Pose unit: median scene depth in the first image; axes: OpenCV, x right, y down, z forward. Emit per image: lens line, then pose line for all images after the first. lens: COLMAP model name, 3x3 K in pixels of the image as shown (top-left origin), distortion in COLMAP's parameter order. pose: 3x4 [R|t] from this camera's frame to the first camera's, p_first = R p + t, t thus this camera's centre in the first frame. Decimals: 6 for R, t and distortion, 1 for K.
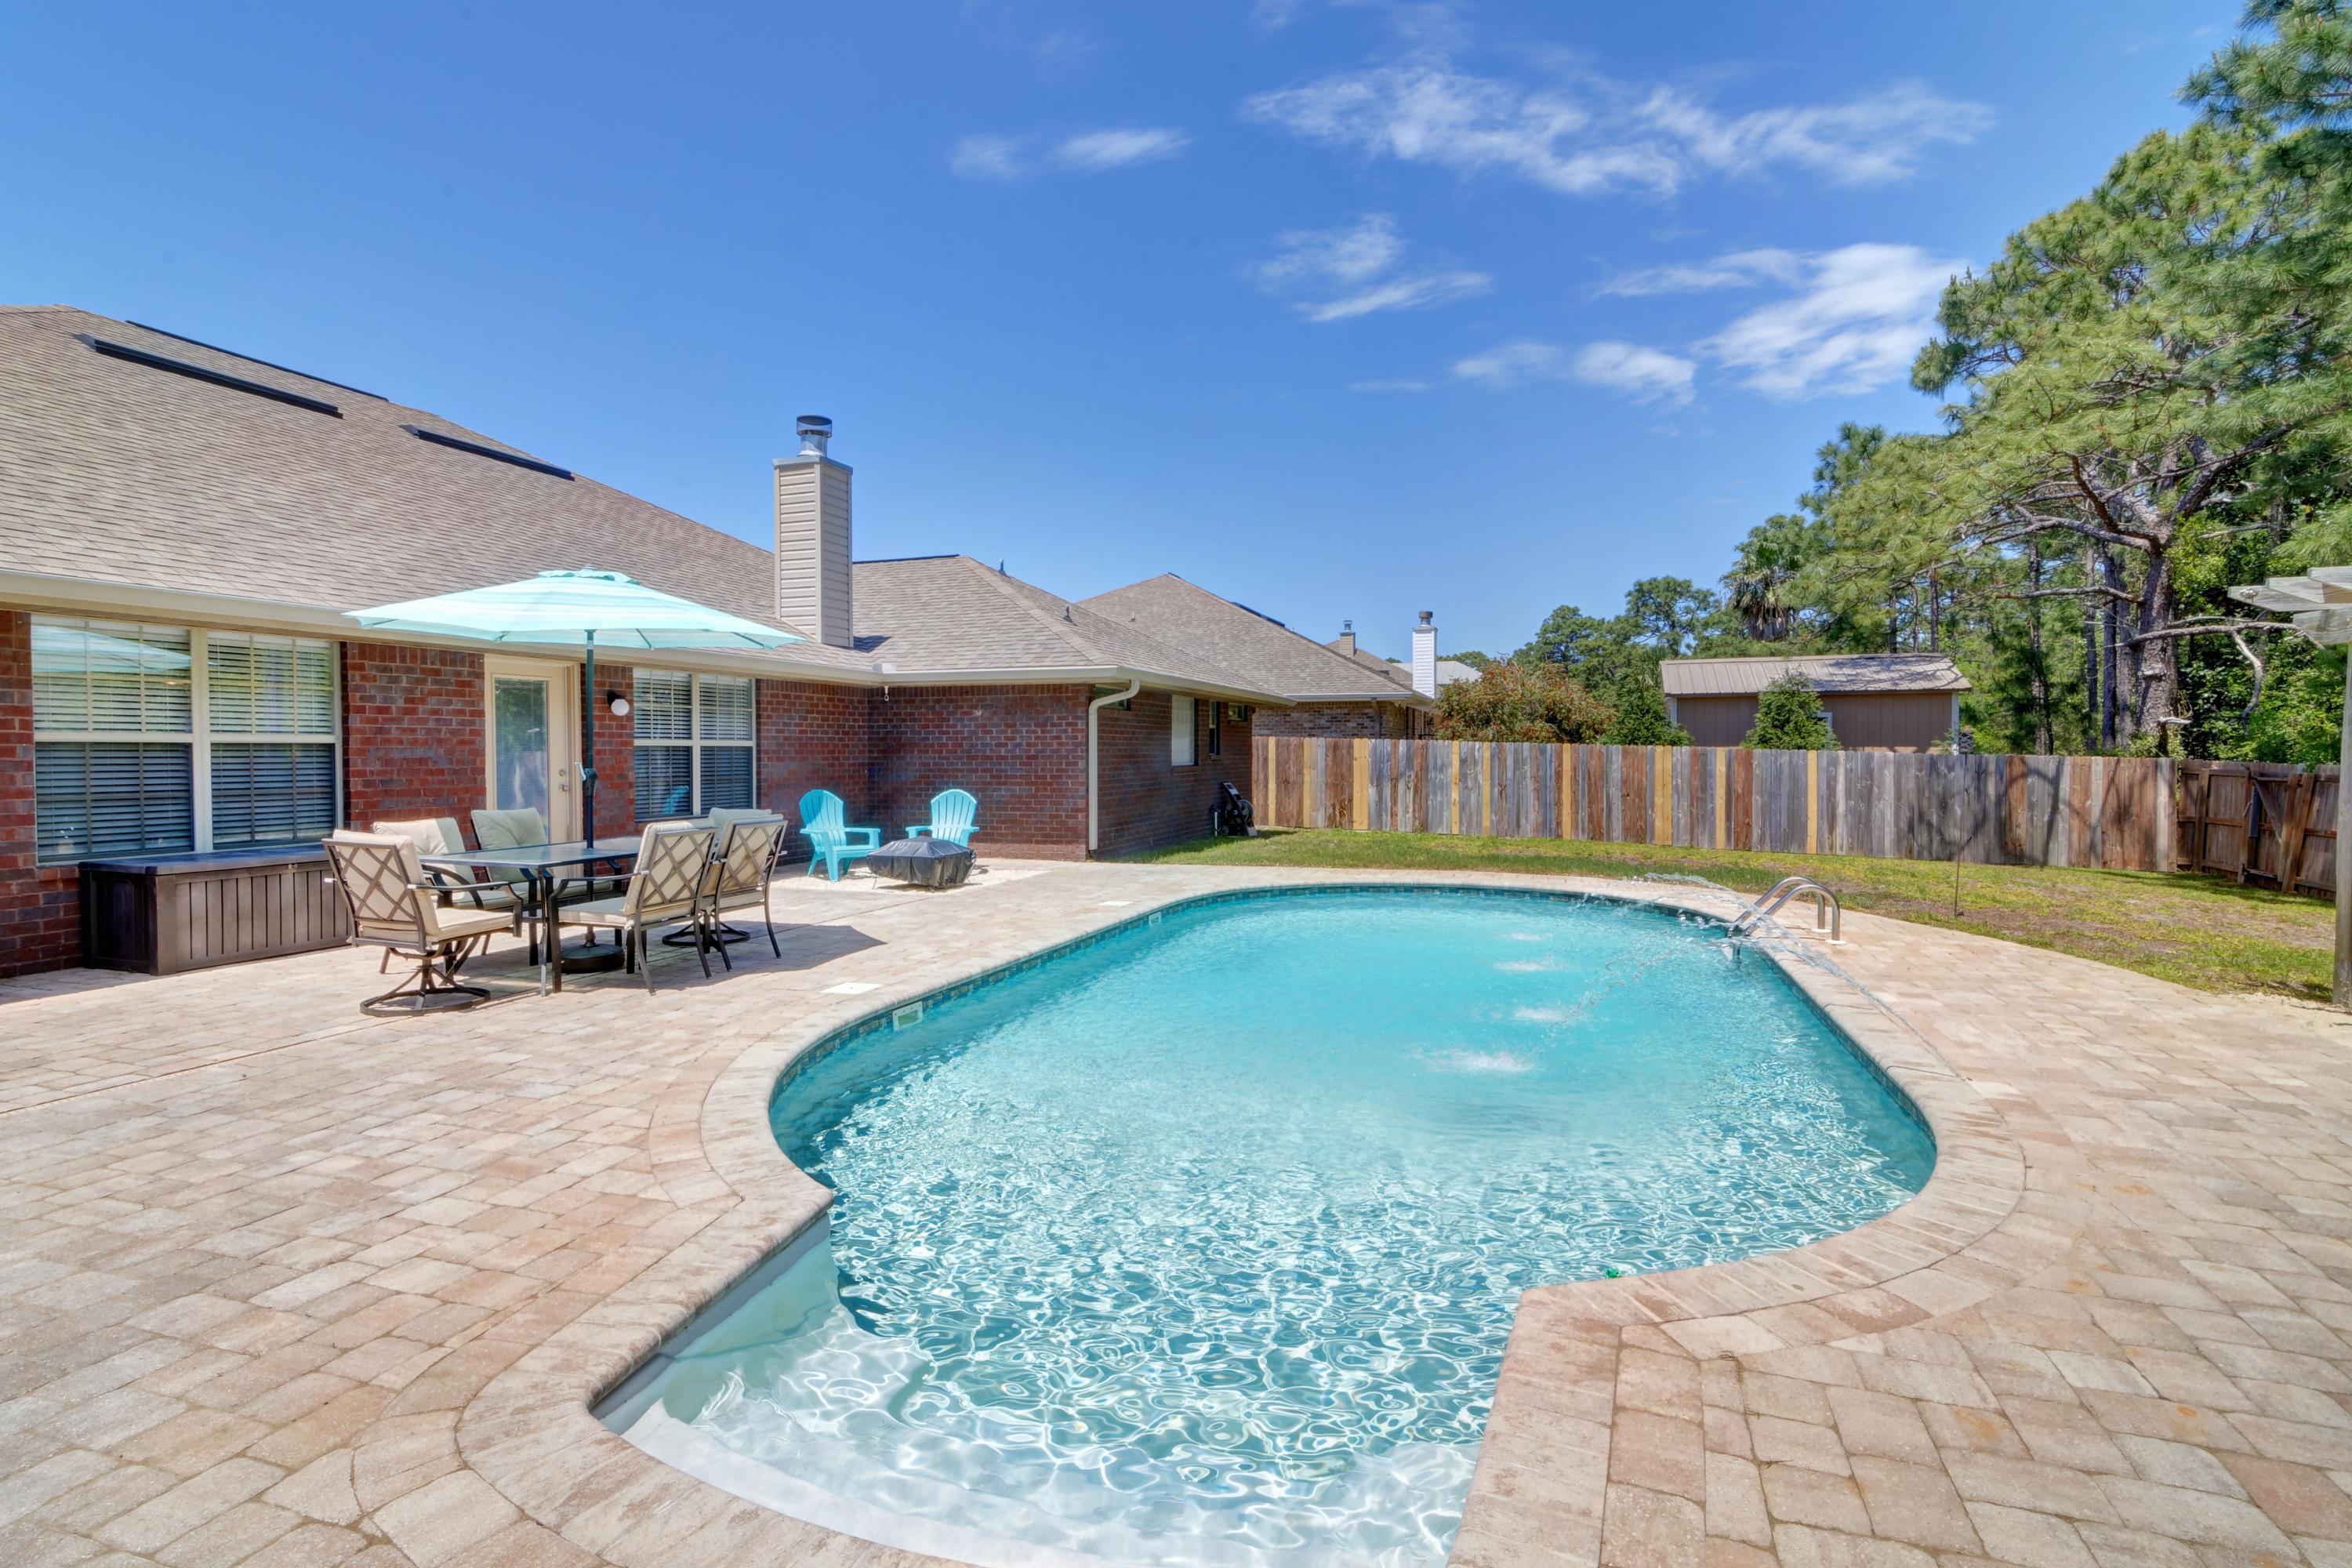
lens RADIAL K [[1127.4, 0, 1172.4], [0, 1127.4, 772.0], [0, 0, 1]] dist [0.006370, -0.000409]
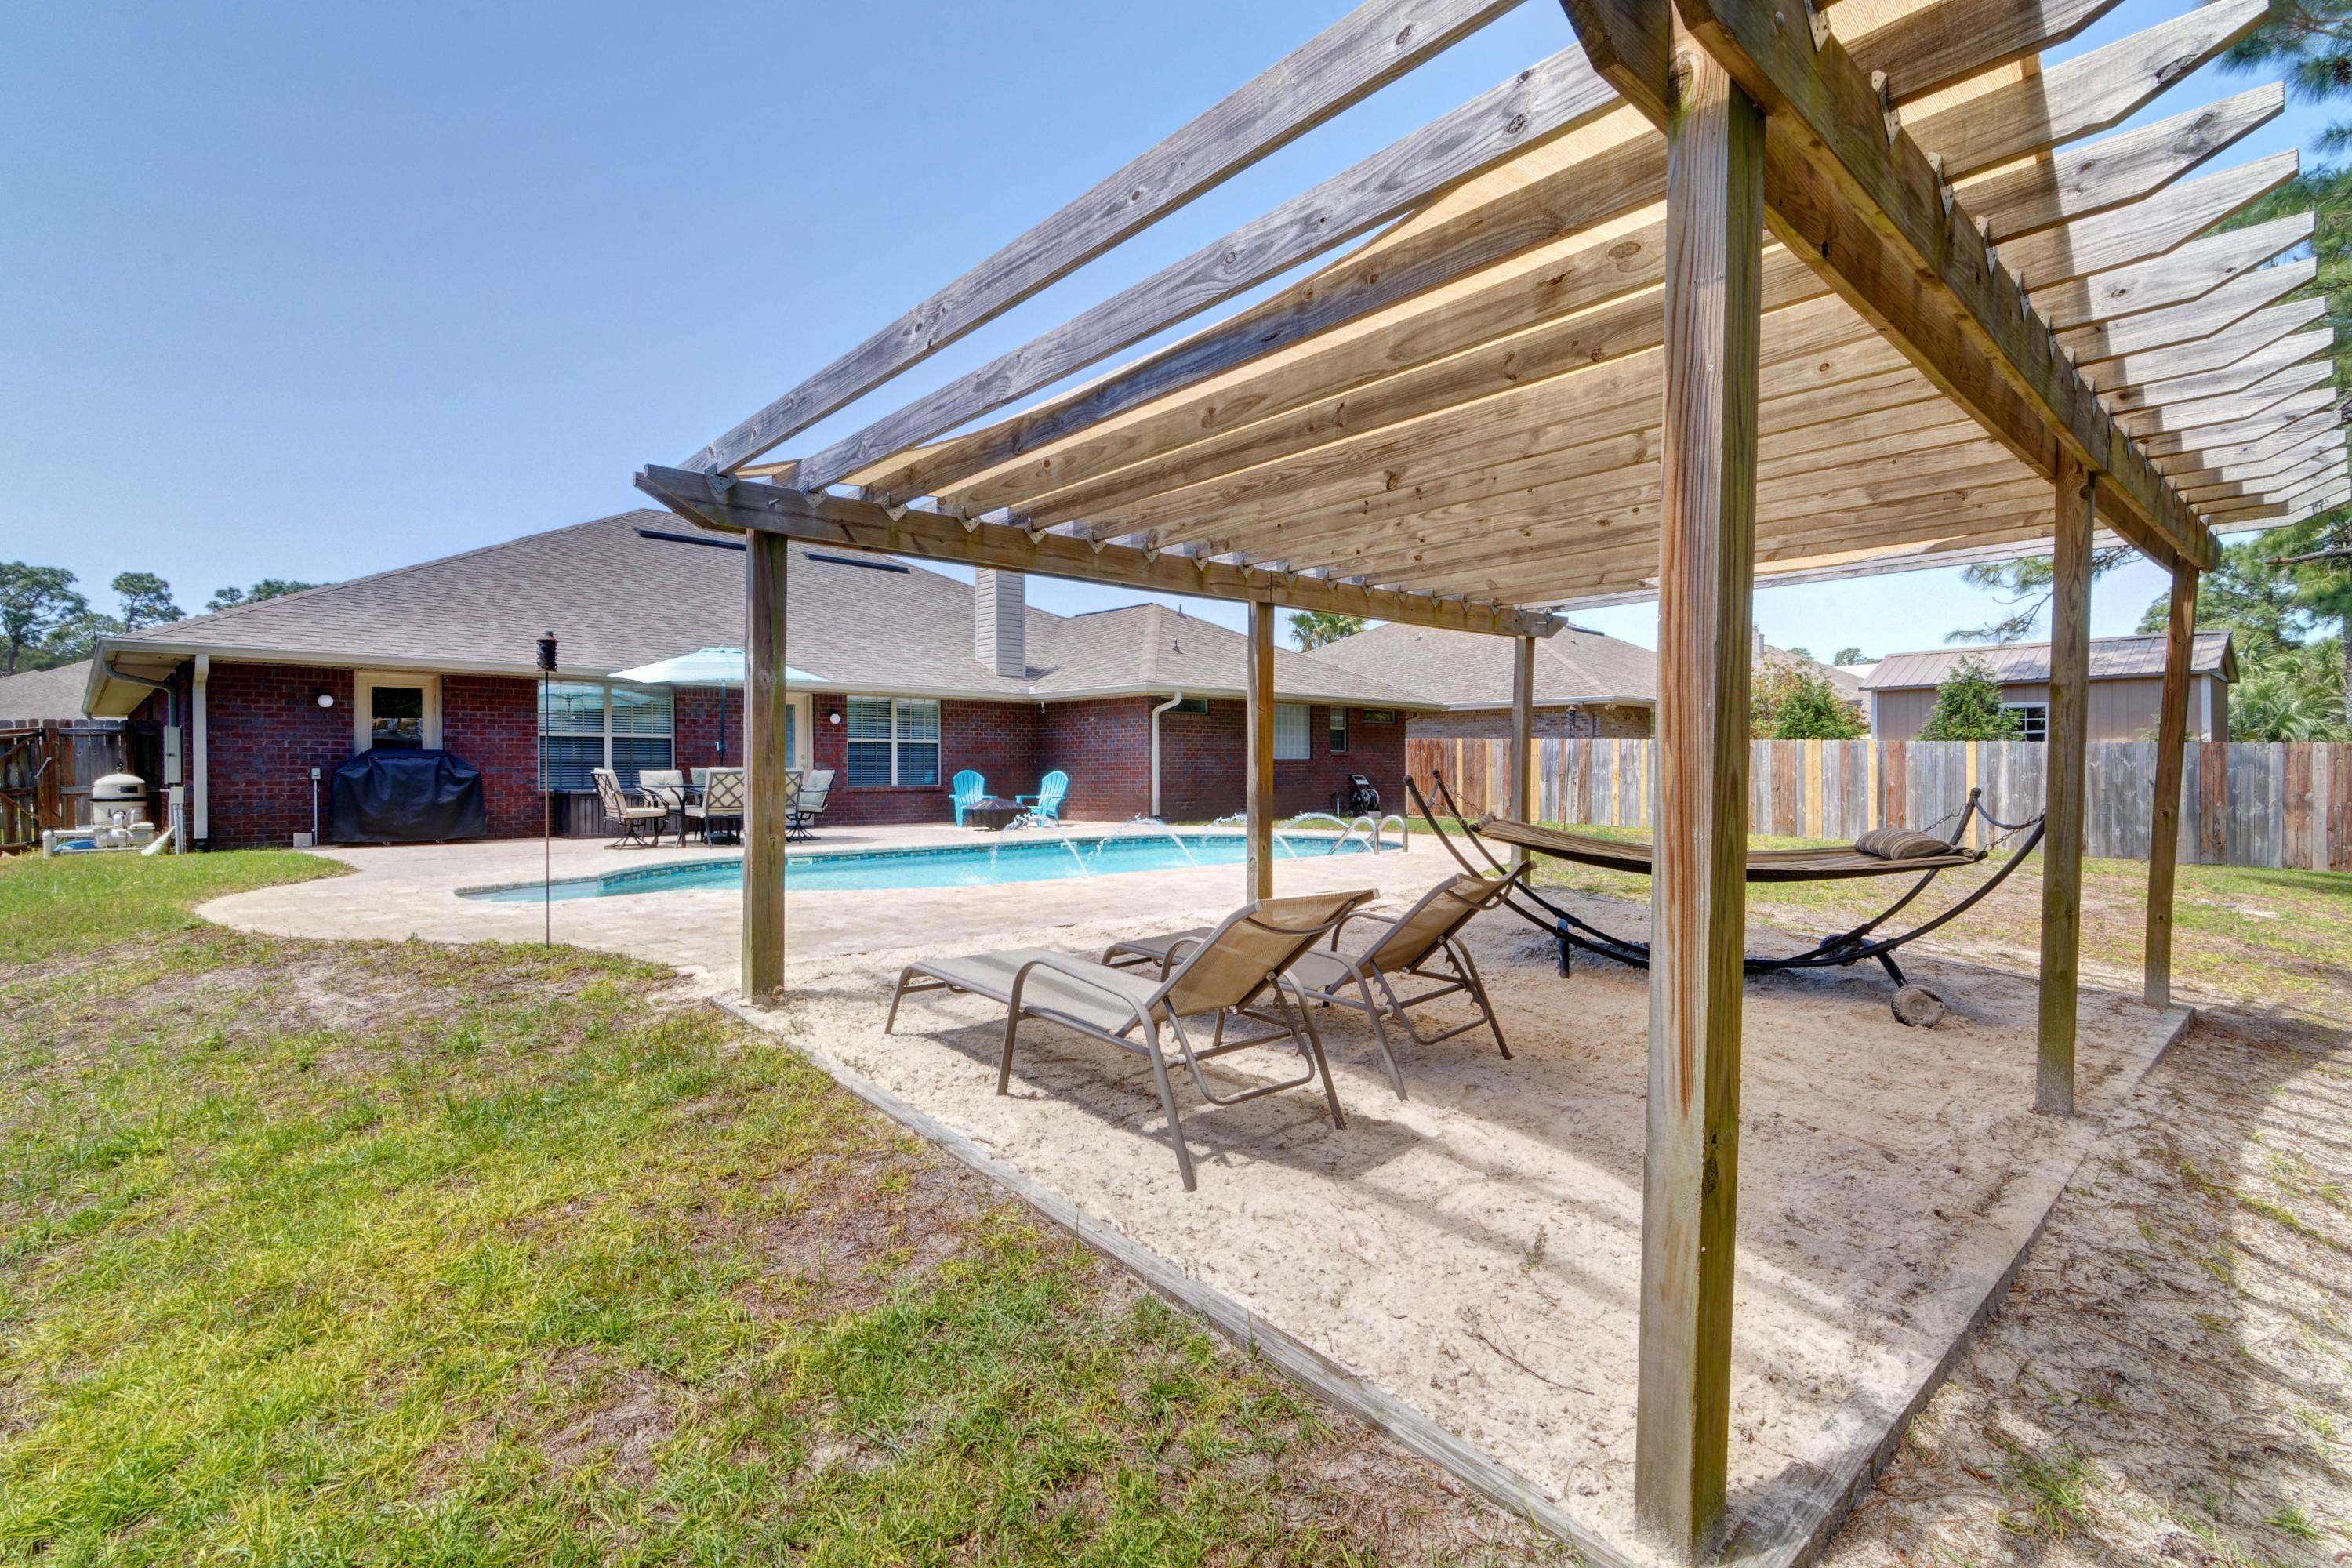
lens RADIAL K [[1127.4, 0, 1175.8], [0, 1127.4, 786.8], [0, 0, 1]] dist [0.006370, -0.000409]
pose [[0.893537, 0.002947, -0.448981, 0.397154], [-0.005327, 0.999978, -0.004037, 0.026941], [0.448959, 0.005998, 0.893532, -0.155338]]
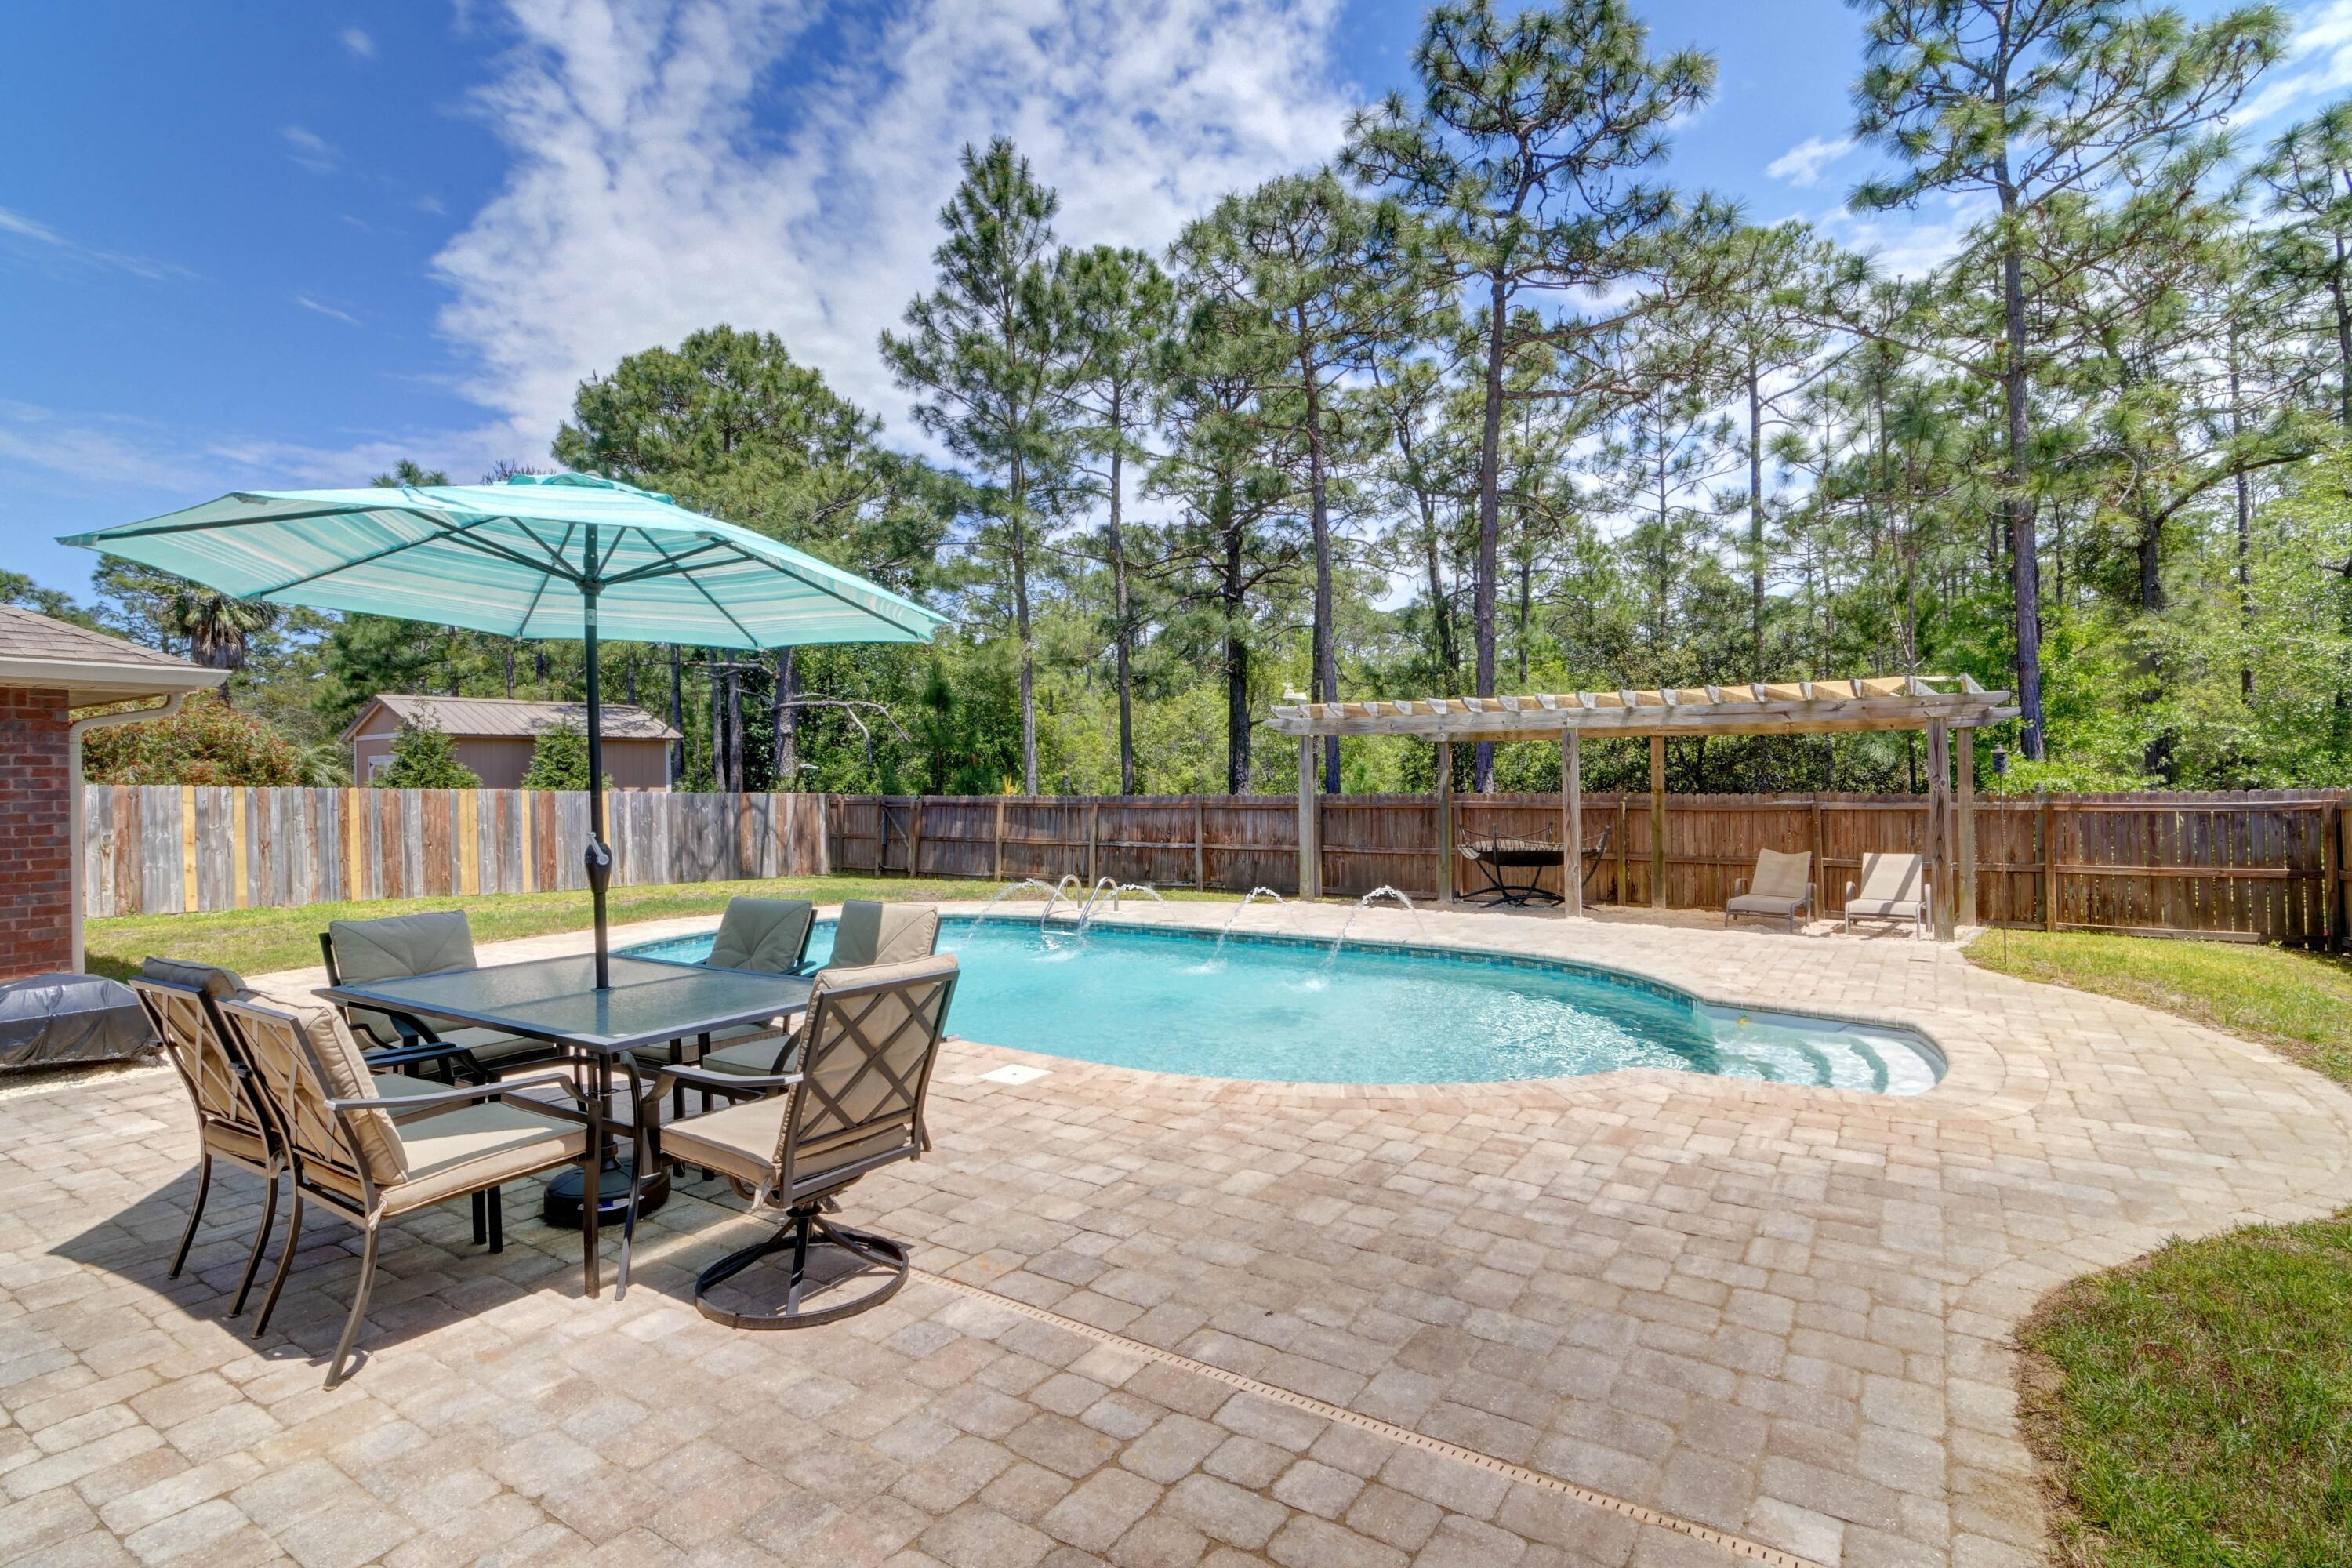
lens RADIAL K [[1127.4, 0, 1170.0], [0, 1127.4, 784.4], [0, 0, 1]] dist [0.006370, -0.000409]
pose [[0.264379, -0.008613, 0.964380, -0.329586], [0.033407, 0.999442, -0.000233, -0.007640], [-0.963840, 0.032279, 0.264520, 0.198625]]
